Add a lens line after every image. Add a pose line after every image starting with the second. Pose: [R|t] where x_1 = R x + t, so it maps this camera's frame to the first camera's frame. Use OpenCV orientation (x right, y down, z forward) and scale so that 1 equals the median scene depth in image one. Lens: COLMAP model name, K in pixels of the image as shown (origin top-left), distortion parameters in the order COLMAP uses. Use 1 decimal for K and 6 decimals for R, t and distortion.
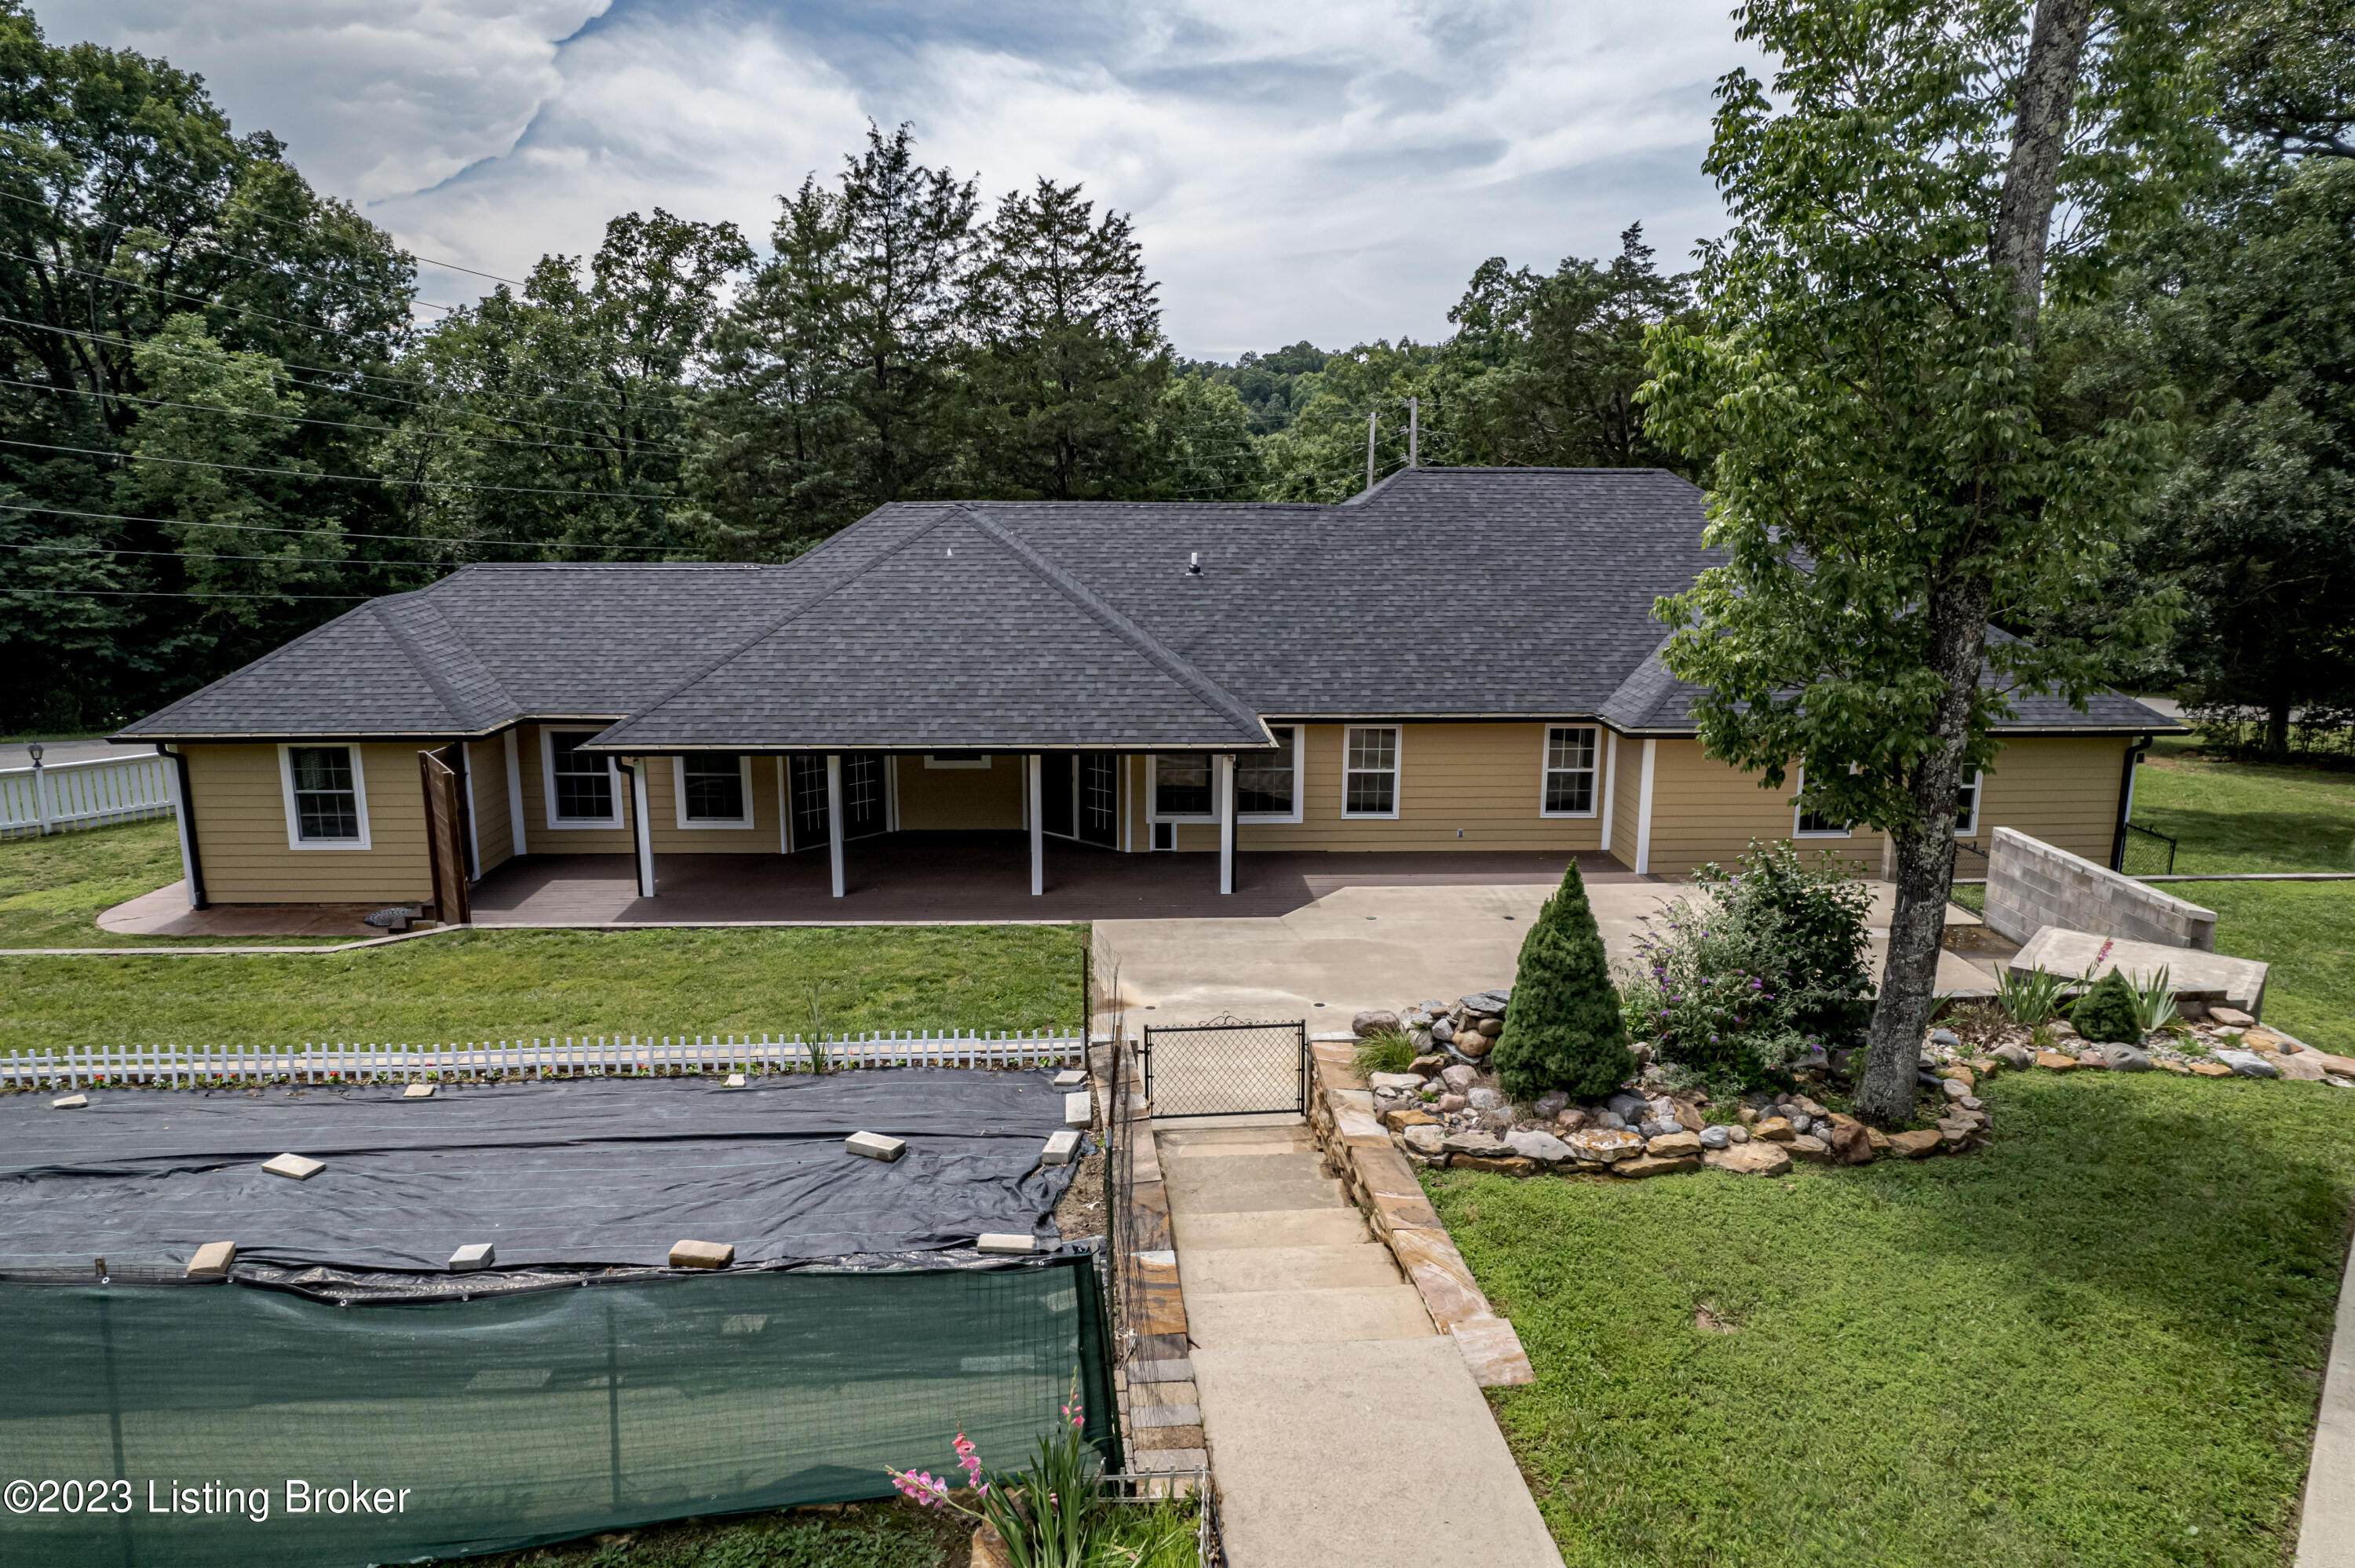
lens RADIAL K [[1498.9, 0, 1191.2], [0, 1498.9, 788.5], [0, 0, 1]] dist [-0.045266, 0.030590]
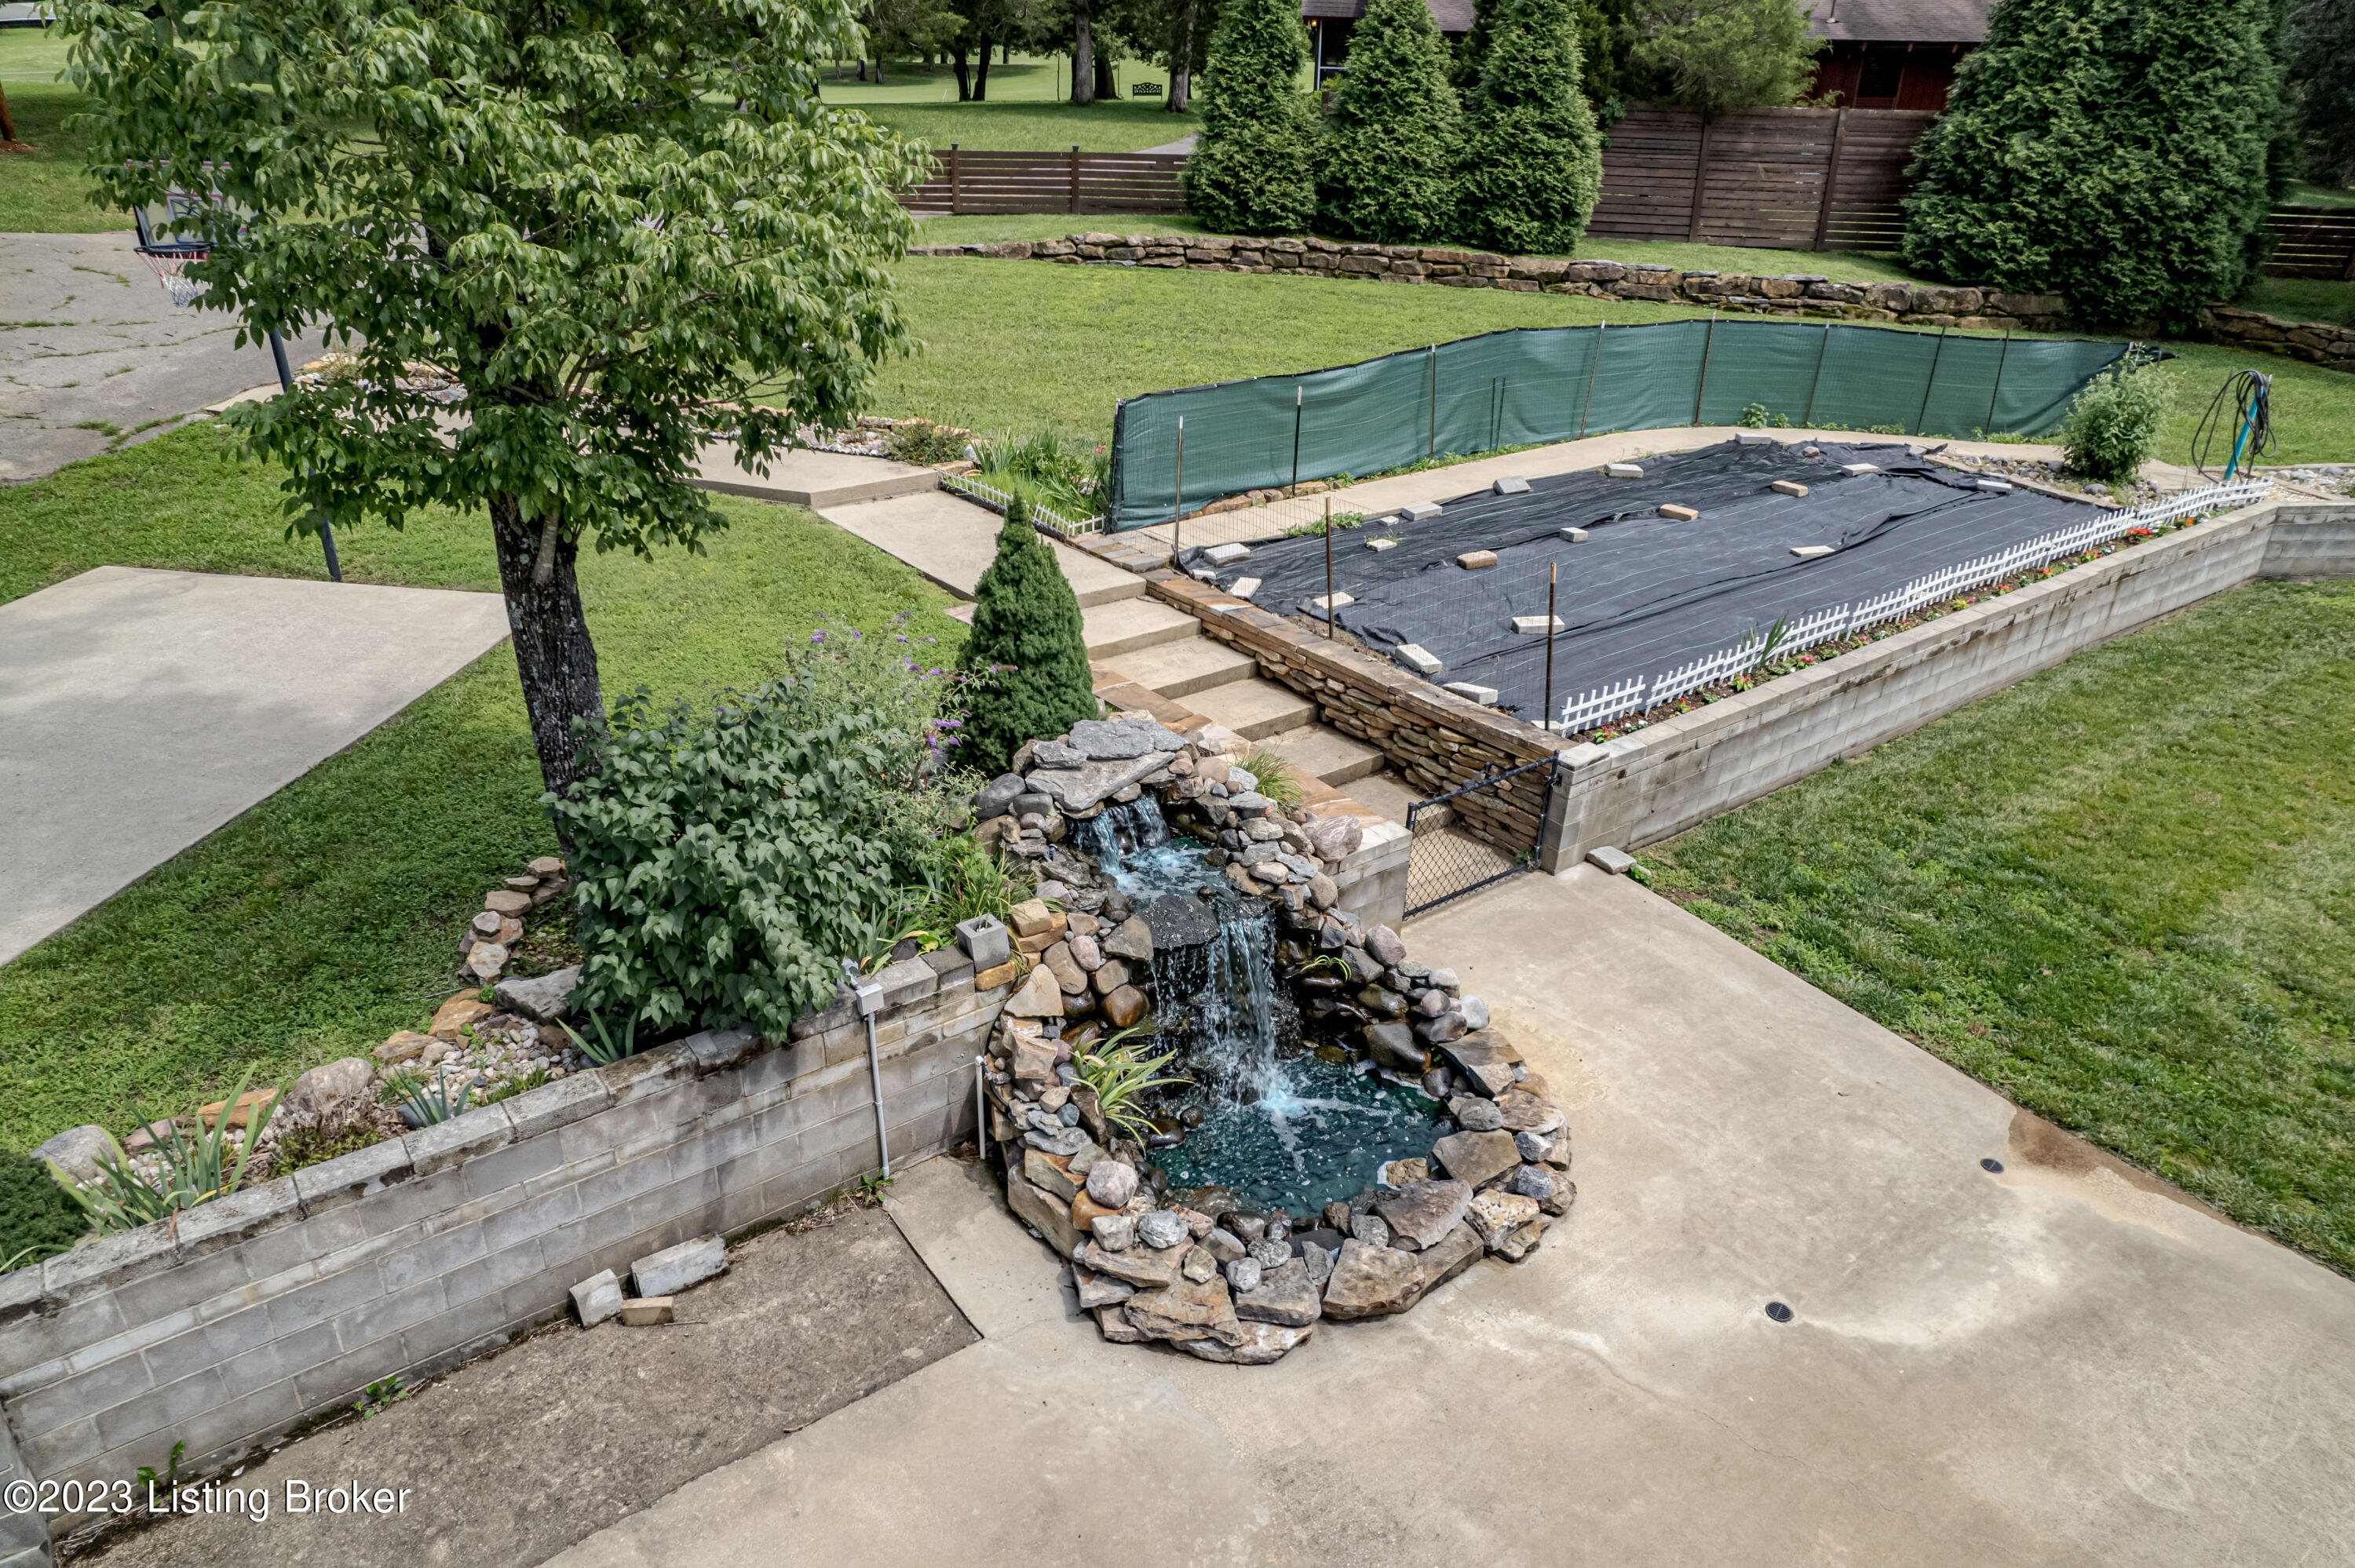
lens RADIAL K [[1498.9, 0, 1175.5], [0, 1498.9, 778.8], [0, 0, 1]] dist [-0.045266, 0.030590]
pose [[-0.846738, 0.213564, -0.487262, 0.684042], [-0.131014, 0.803978, 0.580047, -0.340231], [0.515625, 0.554986, -0.652779, 1.861089]]
